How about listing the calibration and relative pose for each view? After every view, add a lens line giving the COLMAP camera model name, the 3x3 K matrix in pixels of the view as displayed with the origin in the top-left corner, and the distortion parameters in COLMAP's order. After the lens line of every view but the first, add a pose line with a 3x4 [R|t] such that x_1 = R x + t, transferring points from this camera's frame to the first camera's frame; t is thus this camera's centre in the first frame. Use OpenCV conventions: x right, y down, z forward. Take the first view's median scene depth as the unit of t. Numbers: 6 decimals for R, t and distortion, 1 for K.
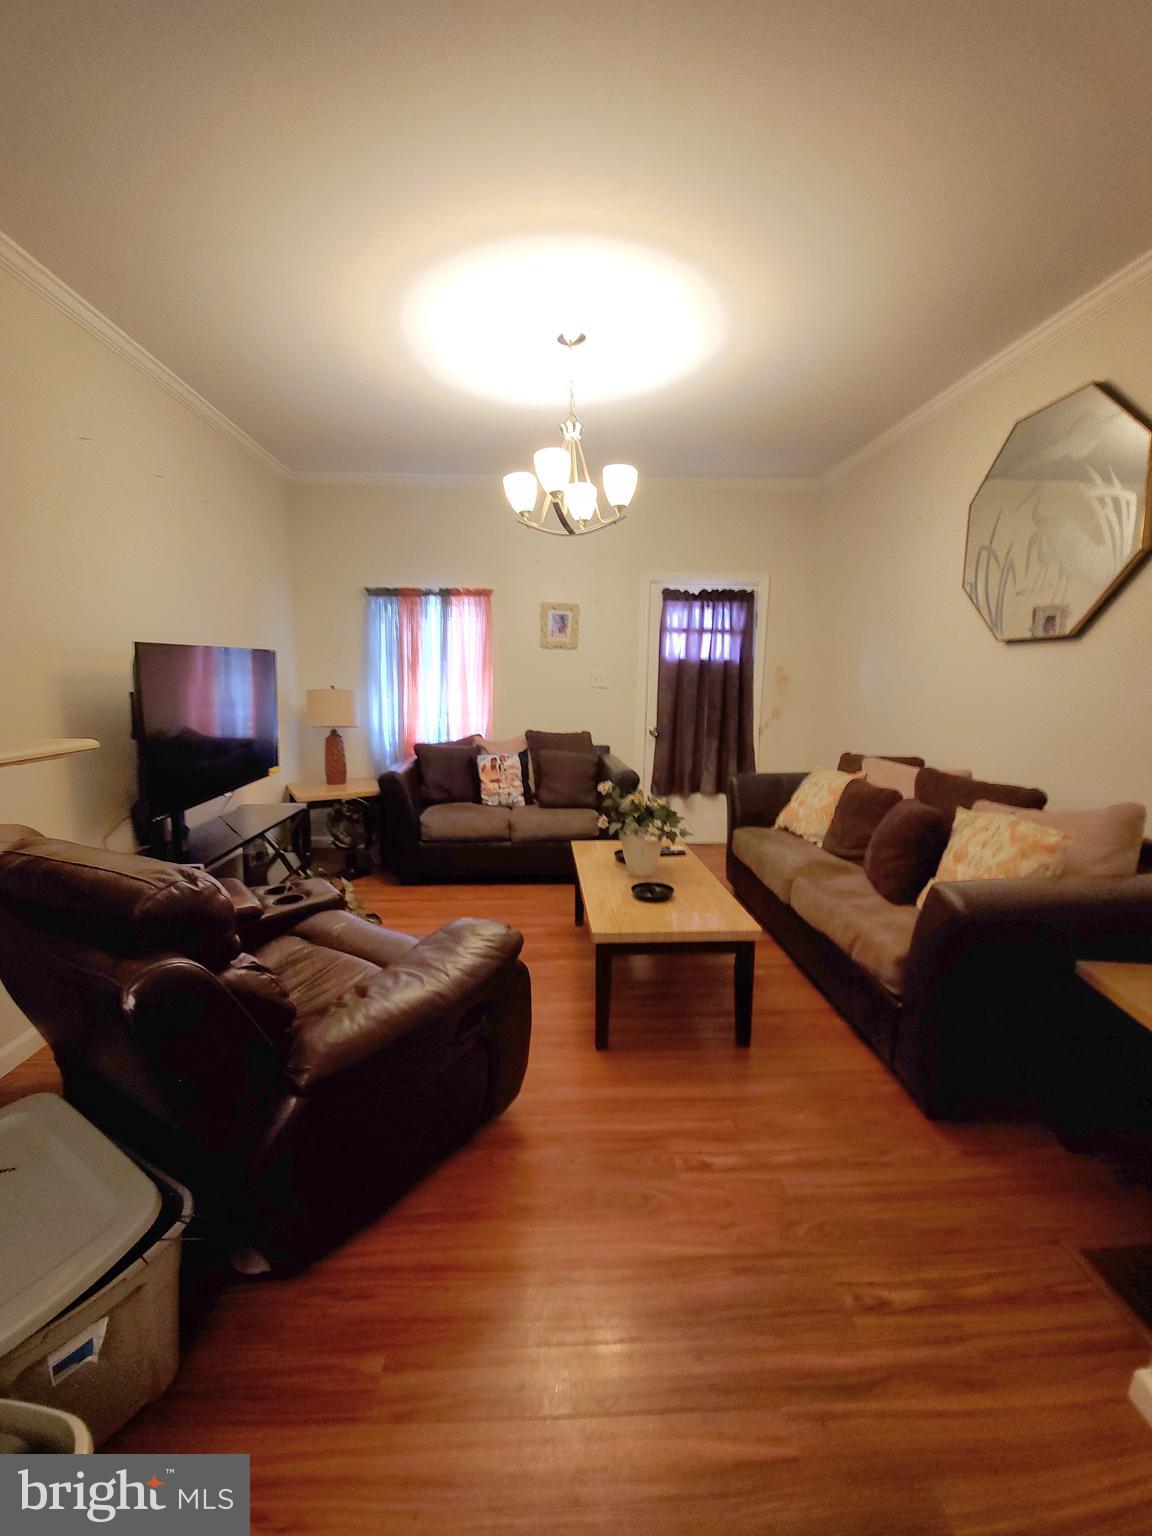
lens RADIAL K [[605.7, 0, 563.8], [0, 605.7, 764.6], [0, 0, 1]] dist [-0.001614, -0.014495]
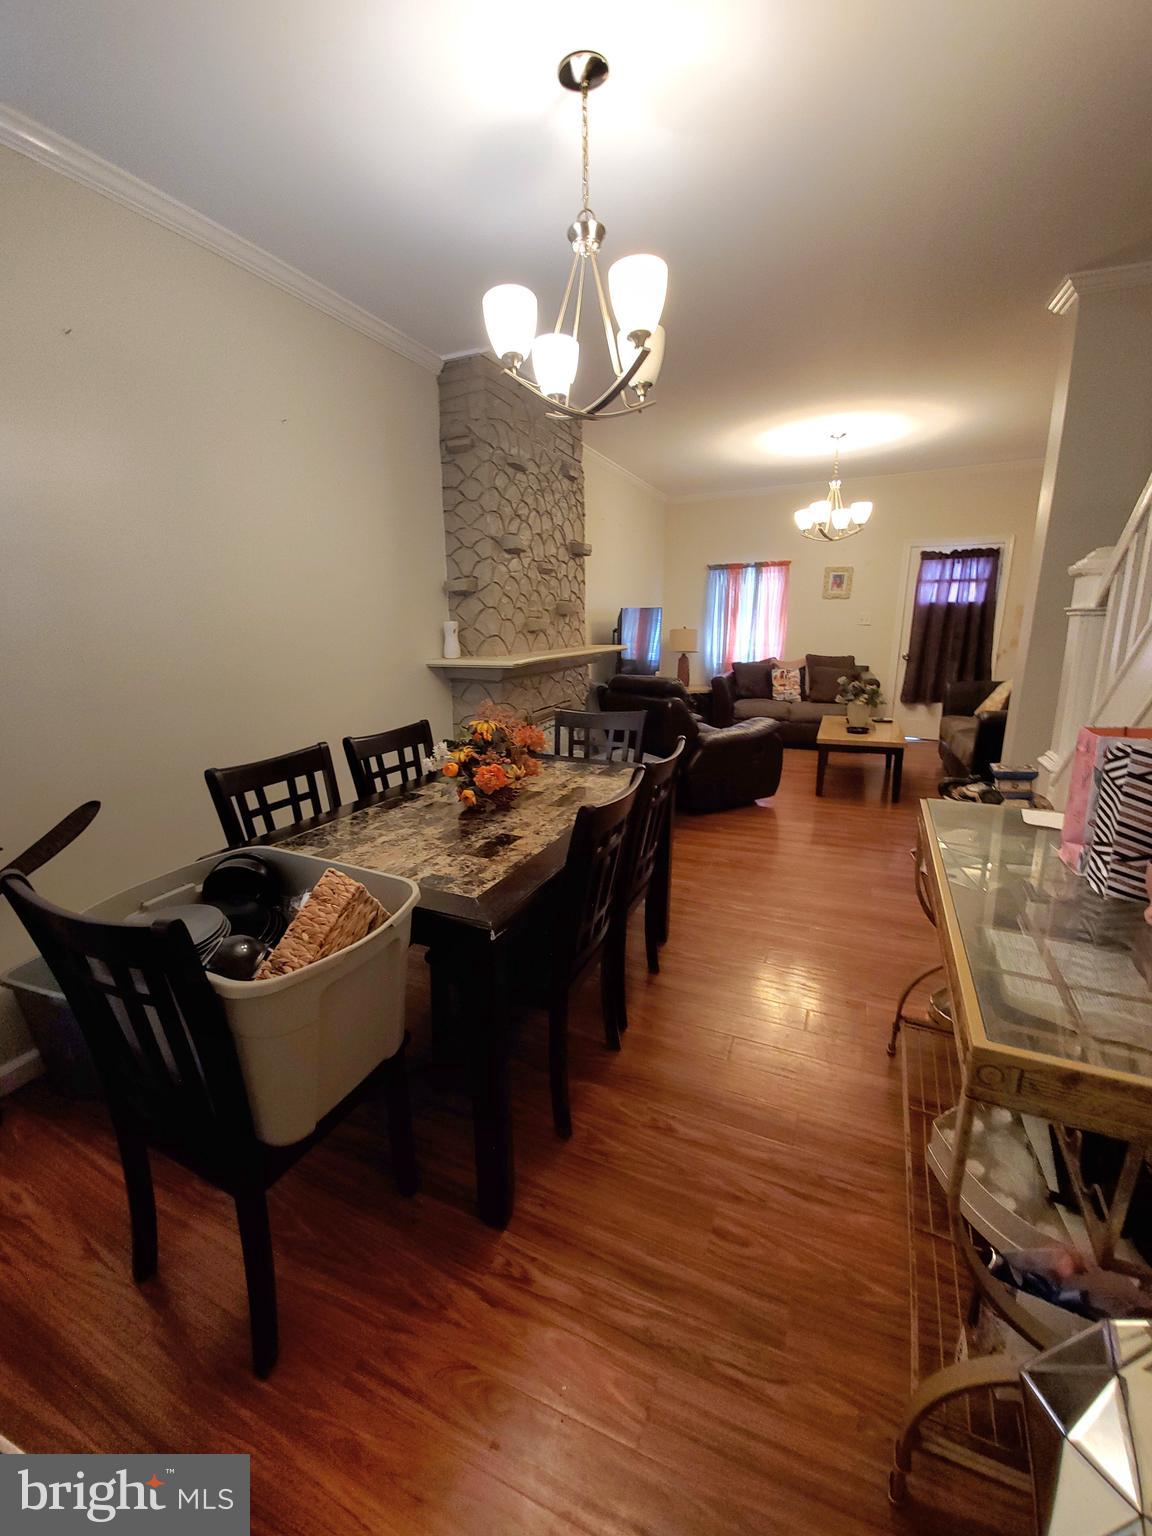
lens RADIAL K [[605.7, 0, 563.8], [0, 605.7, 764.6], [0, 0, 1]] dist [-0.001614, -0.014495]
pose [[0.884361, 0.084124, -0.459162, 0.118771], [-0.042533, 0.994057, 0.100203, 0.092313], [0.464863, -0.069086, 0.882683, -0.643851]]
